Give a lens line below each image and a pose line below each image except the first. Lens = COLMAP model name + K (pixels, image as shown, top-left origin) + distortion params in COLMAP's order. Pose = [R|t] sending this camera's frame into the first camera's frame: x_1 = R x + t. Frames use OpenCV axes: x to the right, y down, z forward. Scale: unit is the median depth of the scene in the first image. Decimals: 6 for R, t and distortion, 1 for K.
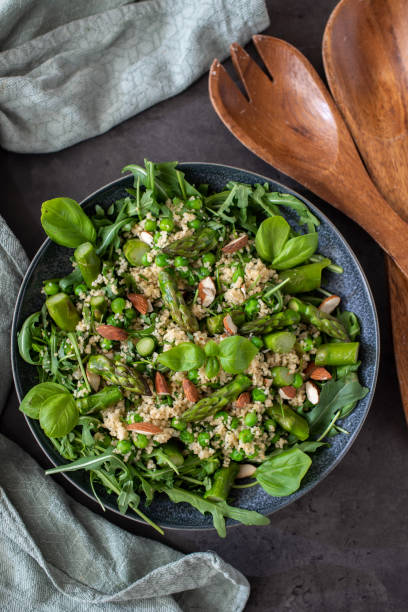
lens RADIAL K [[816.2, 0, 204.3], [0, 816.2, 305.5], [0, 0, 1]] dist [-0.020473, 0.000000]
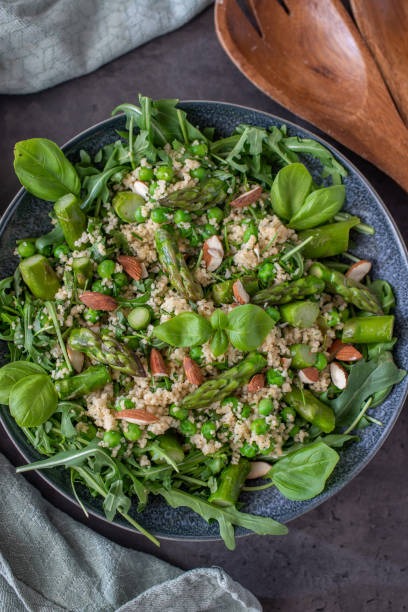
lens RADIAL K [[816.2, 0, 203.6], [0, 816.2, 306.5], [0, 0, 1]] dist [-0.020473, 0.000000]
pose [[0.999939, 0.004326, 0.010116, -0.014376], [-0.004102, 0.999748, -0.022091, 0.055477], [-0.010209, 0.022048, 0.999705, 0.167083]]
